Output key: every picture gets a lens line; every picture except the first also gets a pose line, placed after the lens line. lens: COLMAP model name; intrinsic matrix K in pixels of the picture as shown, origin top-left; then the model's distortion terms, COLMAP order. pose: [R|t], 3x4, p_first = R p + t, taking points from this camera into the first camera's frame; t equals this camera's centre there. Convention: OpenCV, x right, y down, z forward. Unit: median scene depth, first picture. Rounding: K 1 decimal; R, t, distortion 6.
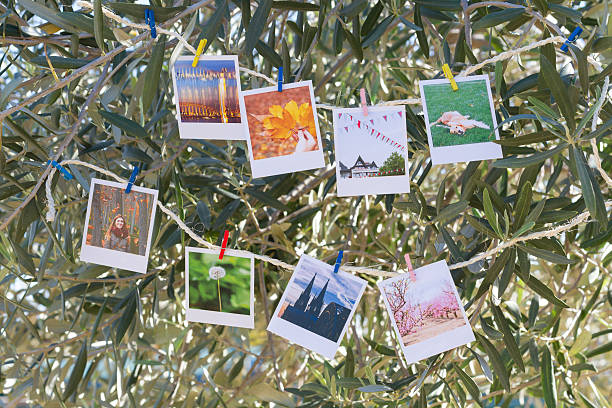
lens RADIAL K [[1494.8, 0, 324.2], [0, 1494.8, 195.7], [0, 0, 1]] dist [-0.172080, 0.000000]
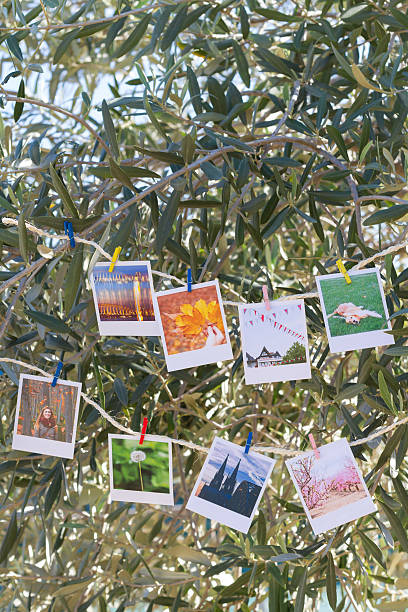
lens RADIAL K [[1494.8, 0, 205.2], [0, 1494.8, 248.7], [0, 0, 1]] dist [-0.172080, 0.000000]
pose [[0.999187, -0.038242, -0.012775, -0.002807], [0.037763, 0.998645, -0.035814, -0.060406], [0.014128, 0.035302, 0.999277, -0.098446]]
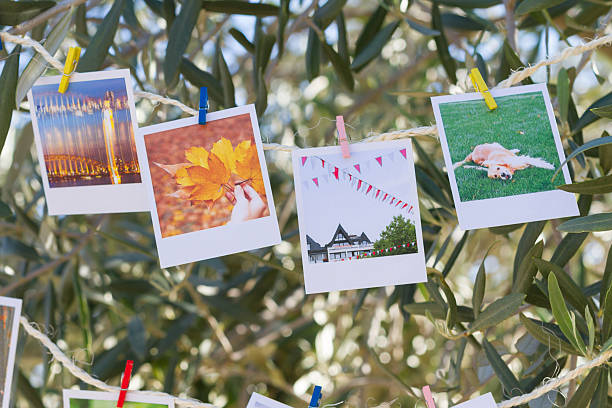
lens RADIAL K [[1494.8, 0, 275.1], [0, 1494.8, 225.8], [0, 0, 1]] dist [-0.172080, 0.000000]
pose [[0.996768, -0.051335, -0.061786, 0.034677], [0.044791, 0.993671, -0.103011, 0.034300], [0.066683, 0.099910, 0.992759, 0.398146]]
